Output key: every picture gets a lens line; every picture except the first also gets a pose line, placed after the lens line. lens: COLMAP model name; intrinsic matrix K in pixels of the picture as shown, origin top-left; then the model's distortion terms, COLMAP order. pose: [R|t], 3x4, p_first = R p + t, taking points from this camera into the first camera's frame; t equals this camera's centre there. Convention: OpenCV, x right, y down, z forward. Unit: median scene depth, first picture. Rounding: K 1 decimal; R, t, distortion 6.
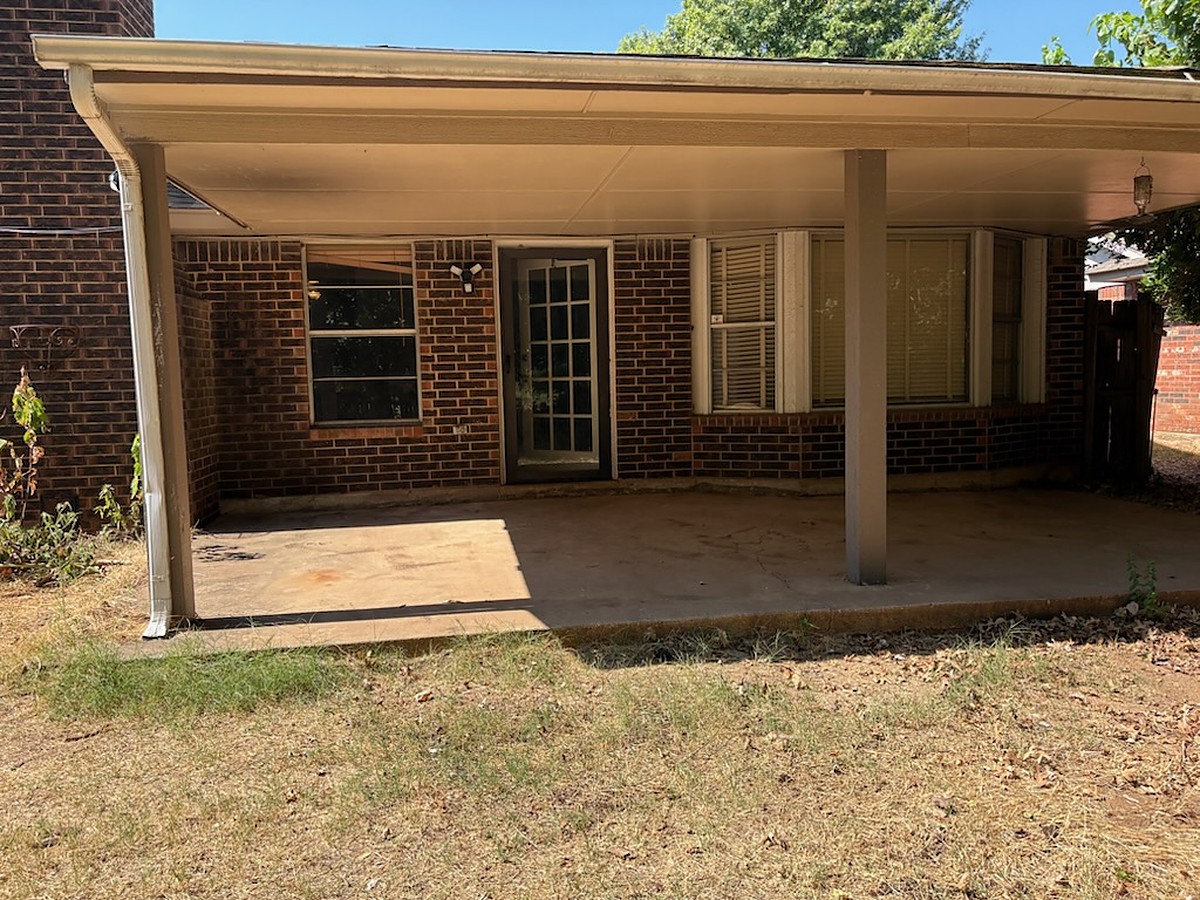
lens RADIAL K [[890.3, 0, 600.1], [0, 890.3, 477.1], [0, 0, 1]] dist [0.008506, 0.004381]
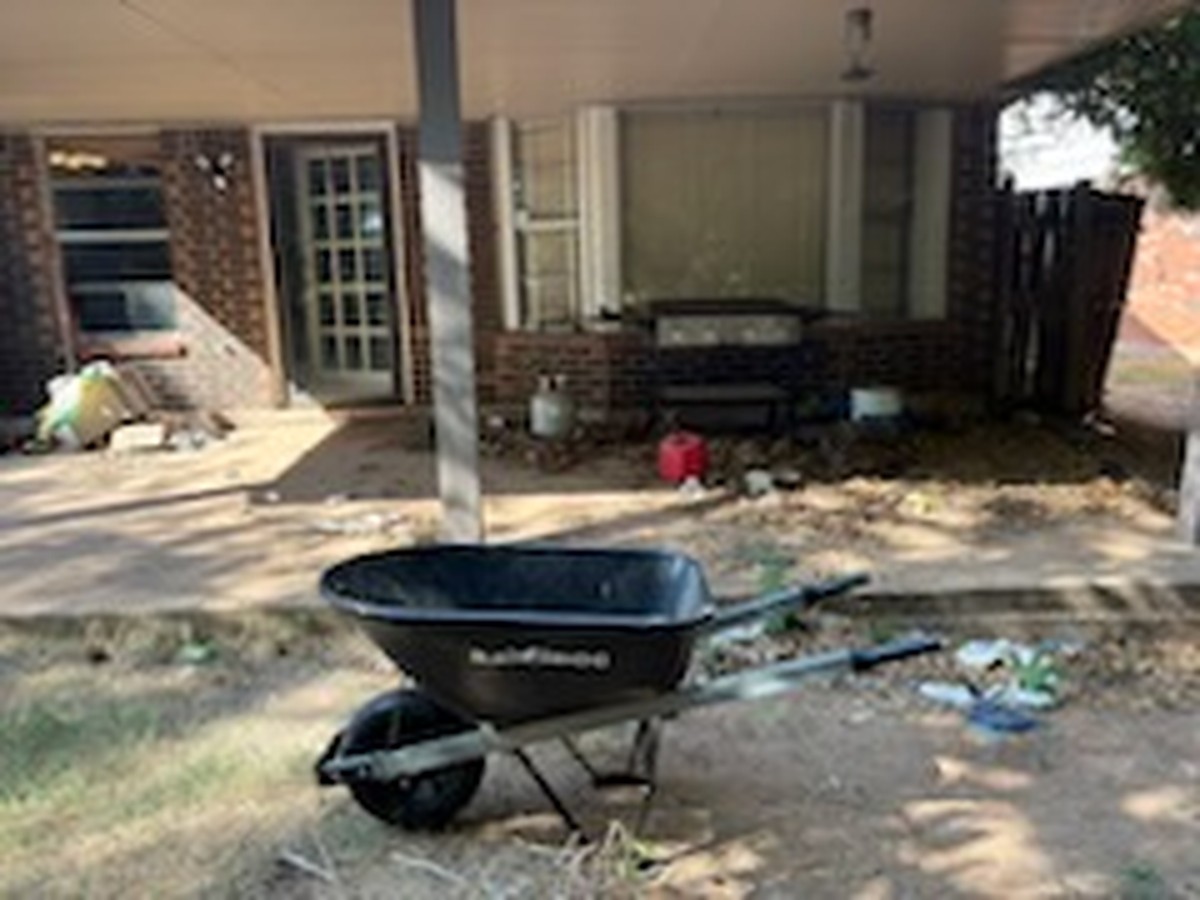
lens RADIAL K [[890.3, 0, 600.1], [0, 890.3, 477.1], [0, 0, 1]] dist [0.008506, 0.004381]
pose [[0.992033, 0.029348, -0.122509, 0.316023], [-0.015596, 0.993615, 0.111740, -0.028194], [0.125006, -0.108939, 0.986157, 0.148147]]
